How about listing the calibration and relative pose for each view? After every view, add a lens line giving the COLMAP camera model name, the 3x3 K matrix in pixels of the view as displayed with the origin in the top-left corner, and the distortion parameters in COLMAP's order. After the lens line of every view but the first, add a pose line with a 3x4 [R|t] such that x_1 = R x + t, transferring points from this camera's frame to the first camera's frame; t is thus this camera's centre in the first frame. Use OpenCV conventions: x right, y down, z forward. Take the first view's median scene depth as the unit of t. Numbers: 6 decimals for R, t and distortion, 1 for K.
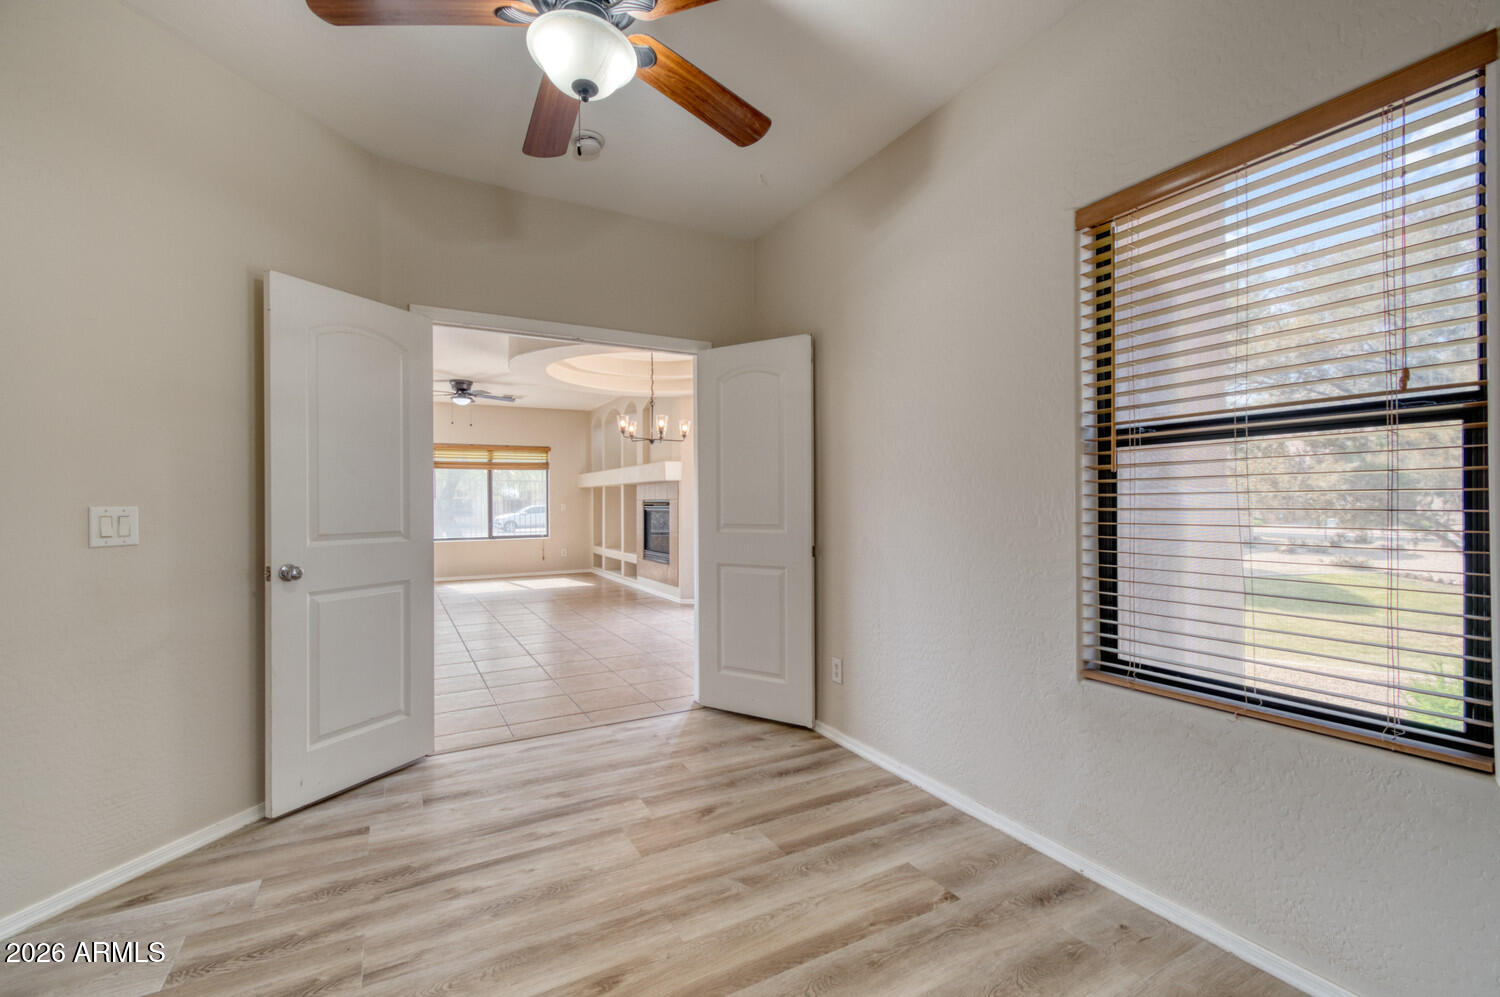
lens RADIAL K [[662.7, 0, 756.3], [0, 662.7, 500.0], [0, 0, 1]] dist [-0.002689, -0.000311]
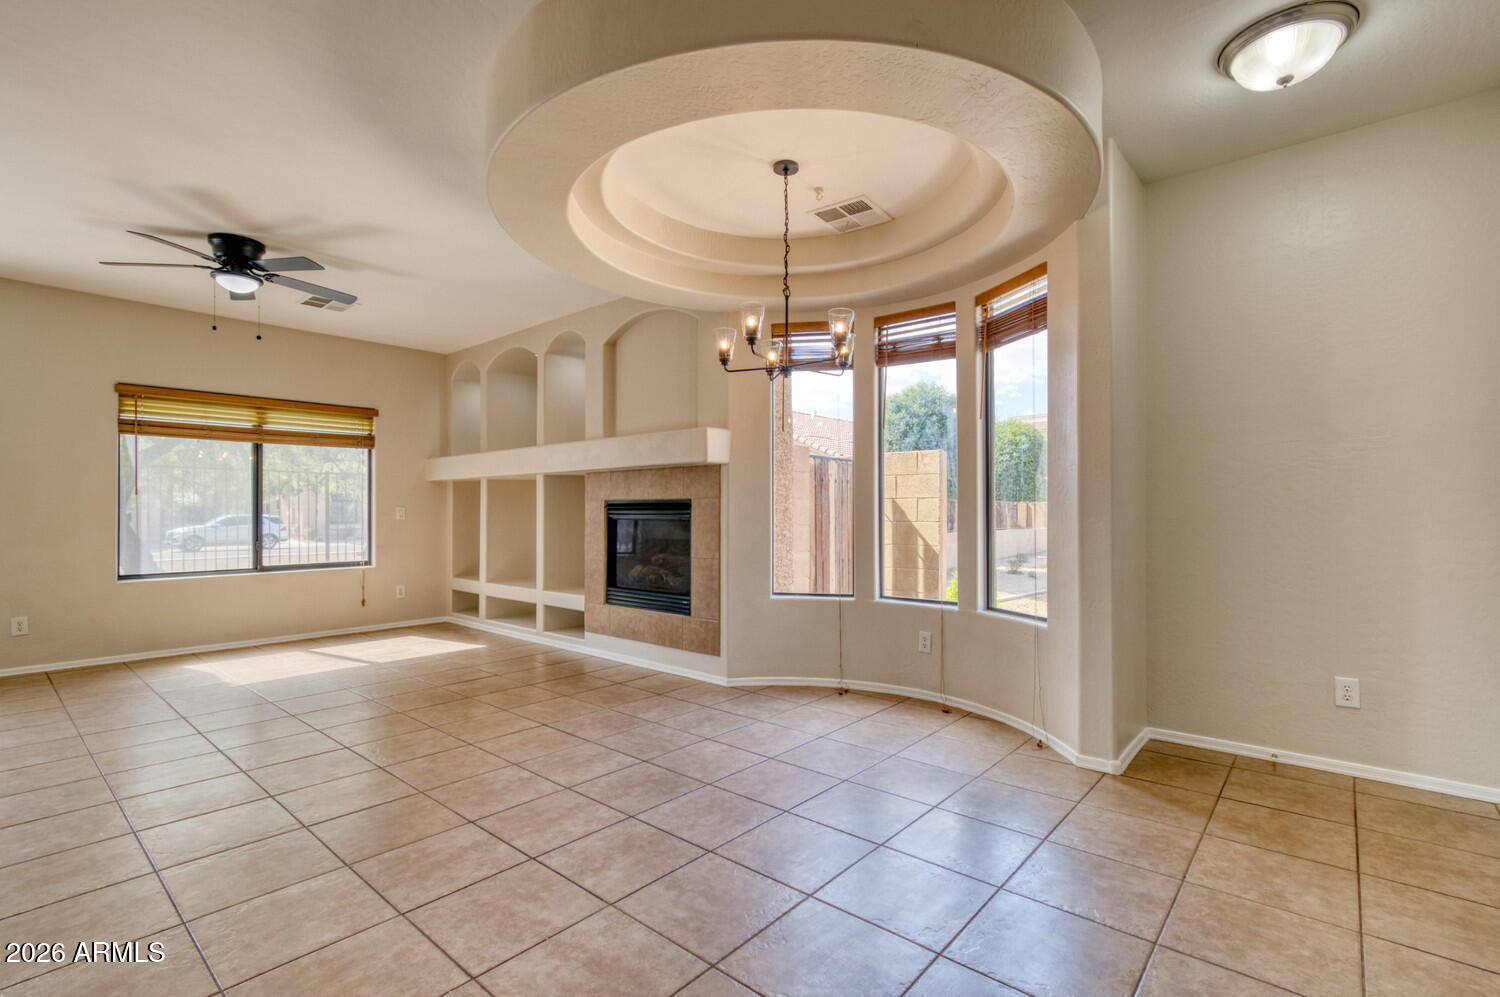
lens RADIAL K [[685.4, 0, 756.4], [0, 685.4, 509.7], [0, 0, 1]] dist [-0.001363, -0.000139]
pose [[0.938217, 0.006424, 0.345987, -0.226265], [-0.005760, 0.999979, -0.002948, 0.008341], [-0.345999, 0.000773, 0.938235, 0.355302]]
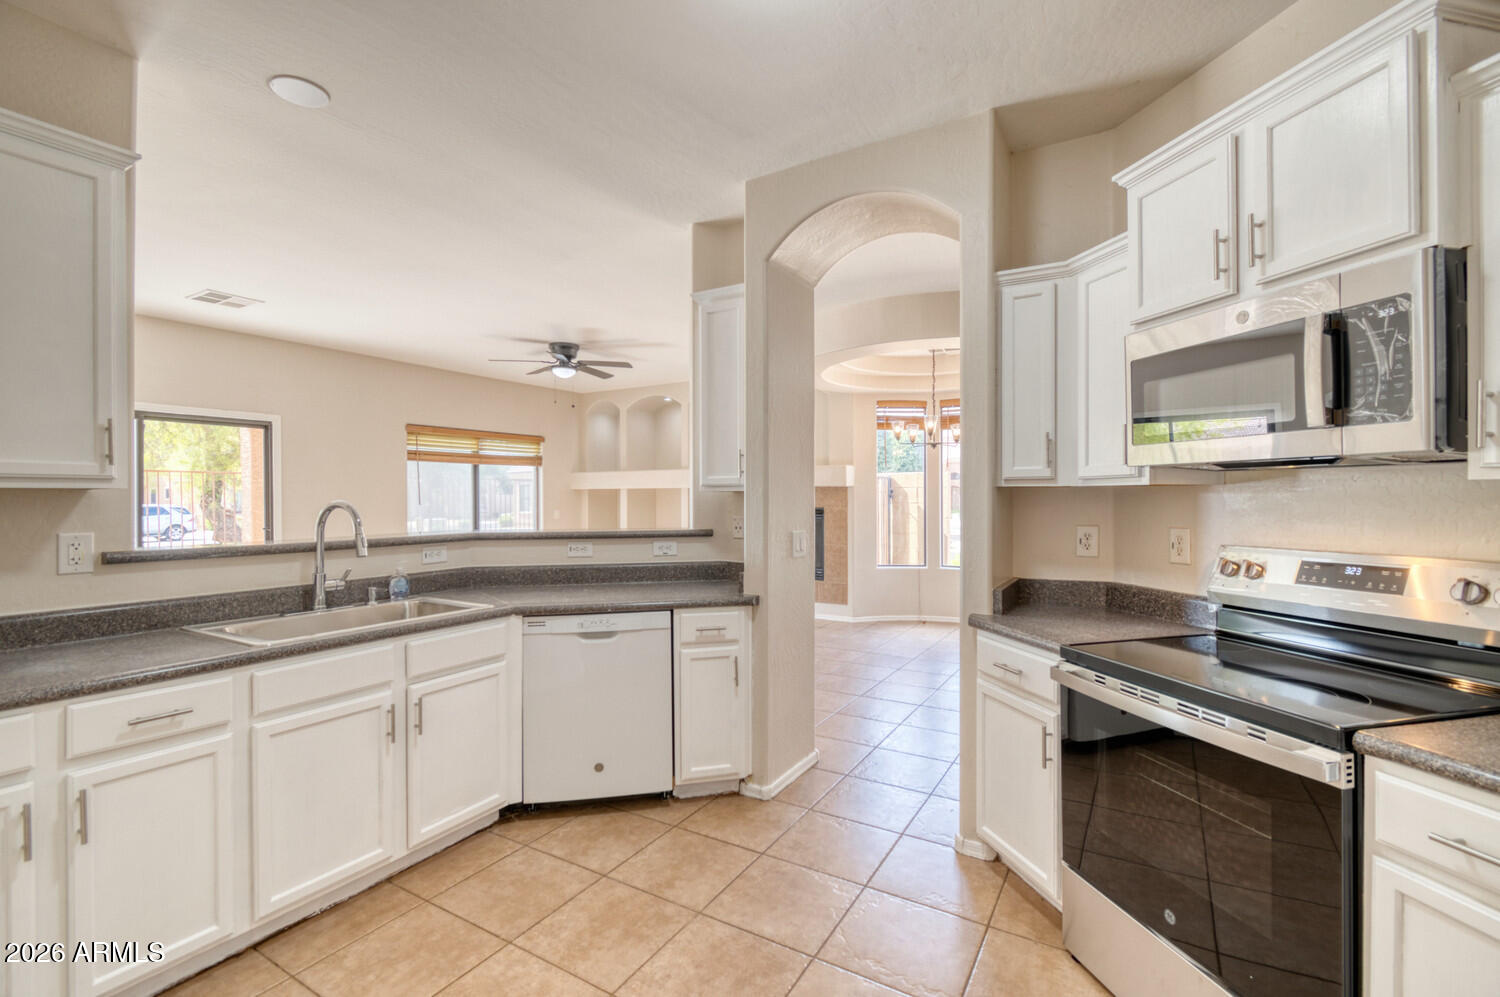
lens RADIAL K [[662.7, 0, 756.3], [0, 662.7, 500.0], [0, 0, 1]] dist [-0.002689, -0.000311]
pose [[0.861625, 0.002467, 0.507540, -0.535840], [-0.004436, 0.999987, 0.002669, -0.010103], [-0.507527, -0.004551, 0.861624, 0.224036]]
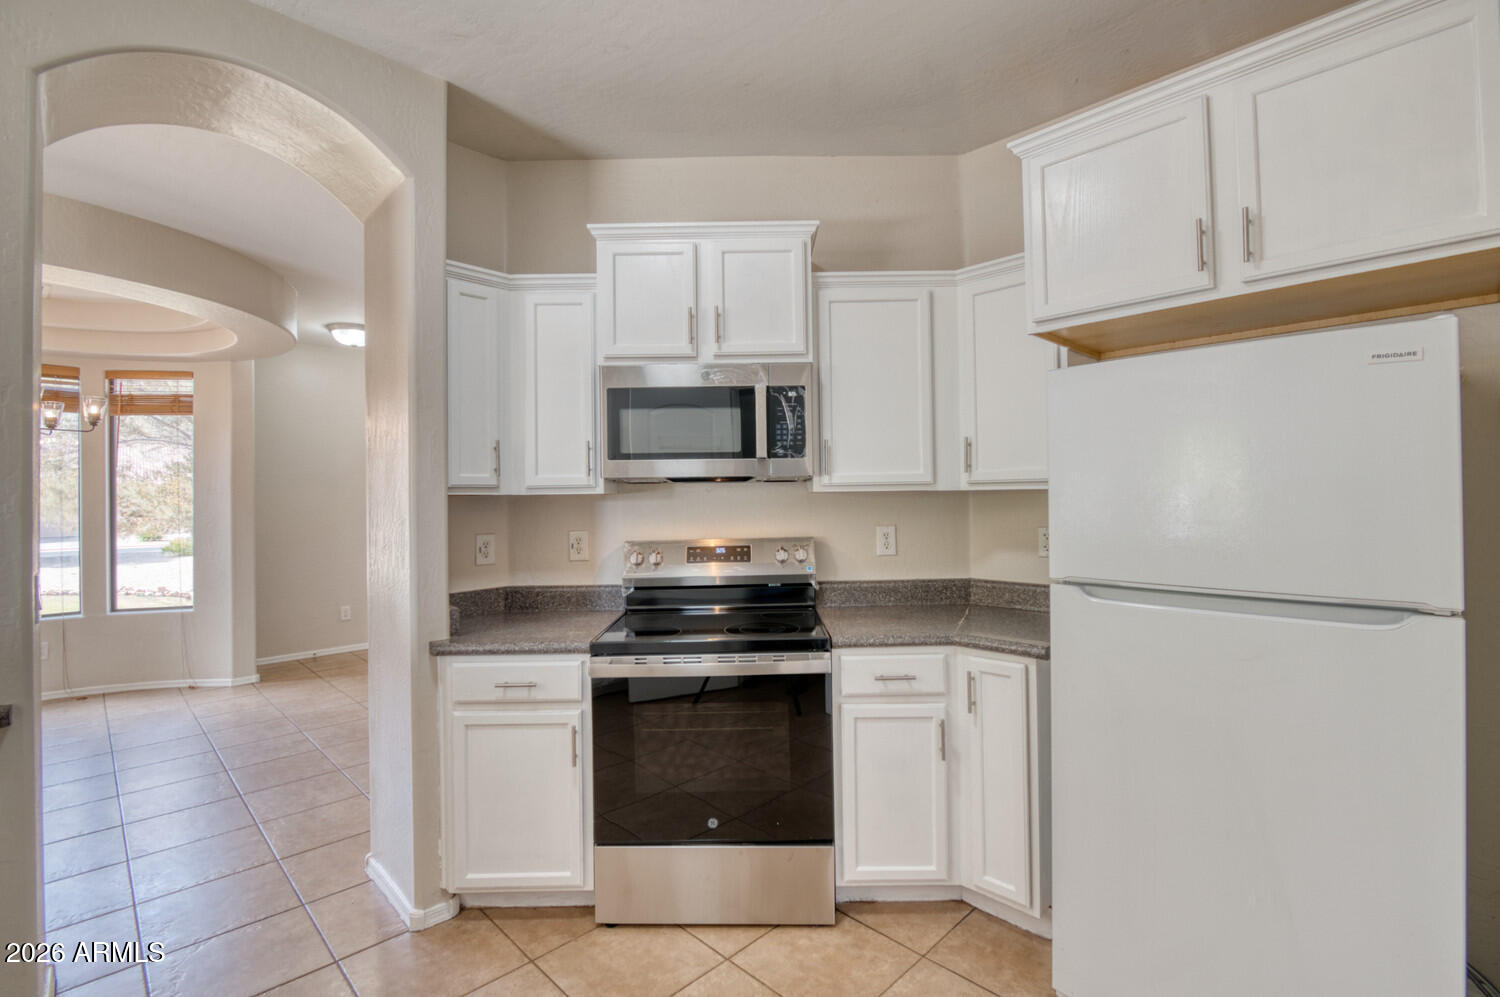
lens RADIAL K [[682.8, 0, 749.6], [0, 682.8, 486.9], [0, 0, 1]] dist [-0.001456, -0.000019]
pose [[-0.266471, 0.026357, 0.963482, -0.581919], [0.013976, 0.999627, -0.023480, -0.010747], [-0.963742, 0.007209, -0.266740, 0.353796]]
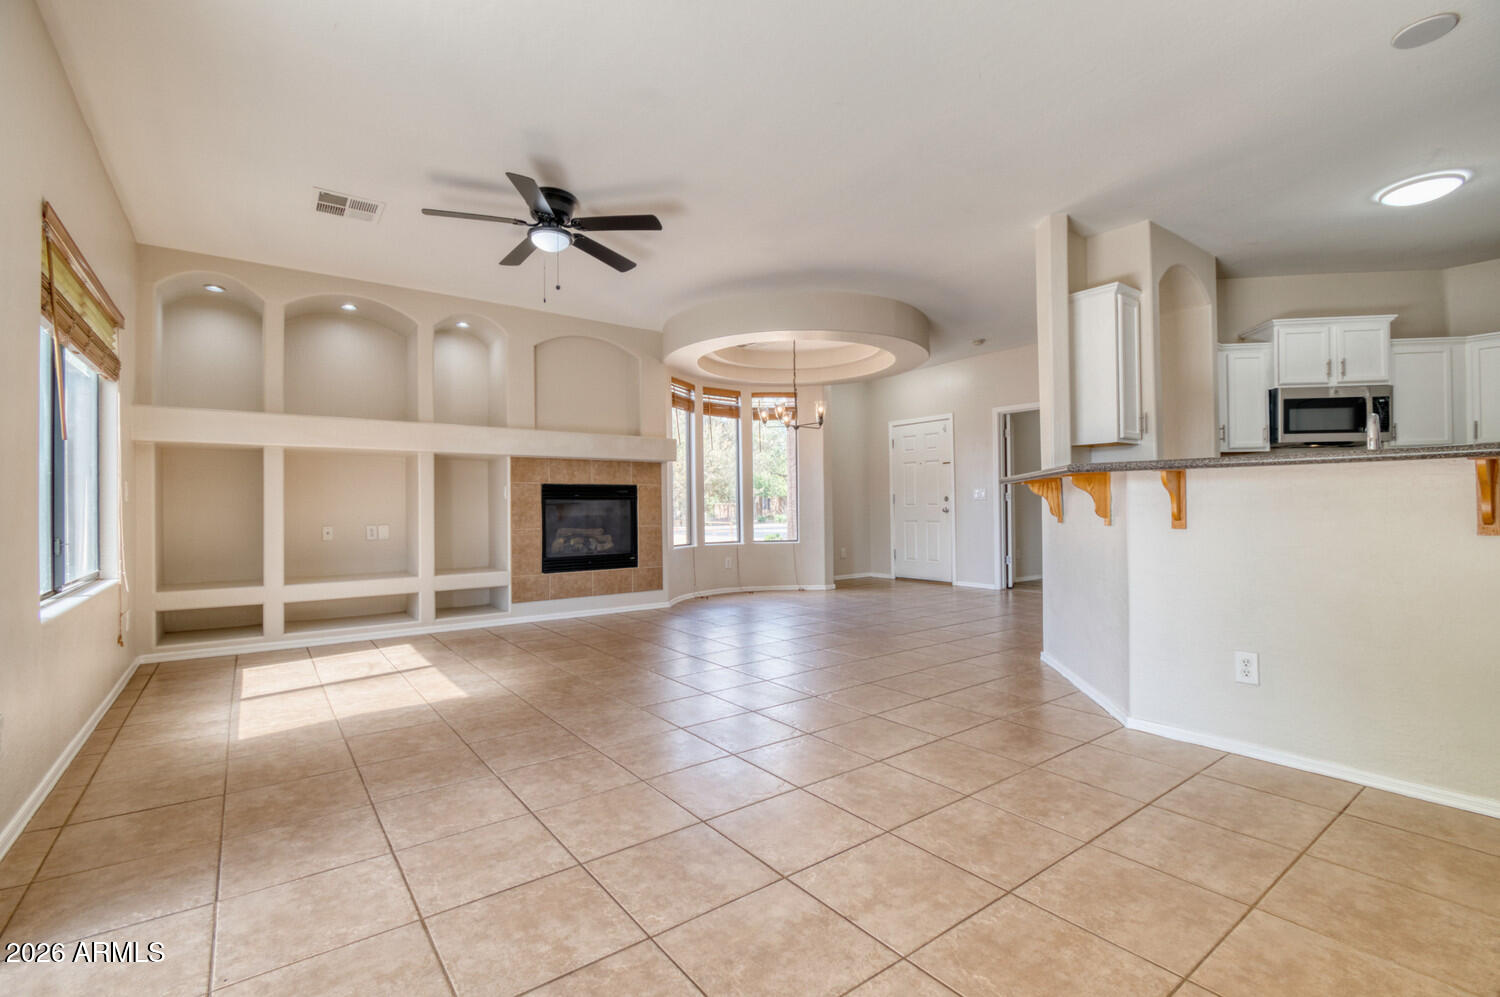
lens RADIAL K [[679.5, 0, 746.3], [0, 679.5, 503.4], [0, 0, 1]] dist [-0.005332, -0.000415]
pose [[-0.132542, 0.014355, 0.991073, -0.771982], [0.007975, 0.999878, -0.013416, 0.027434], [-0.991145, 0.006125, -0.132640, 0.789211]]
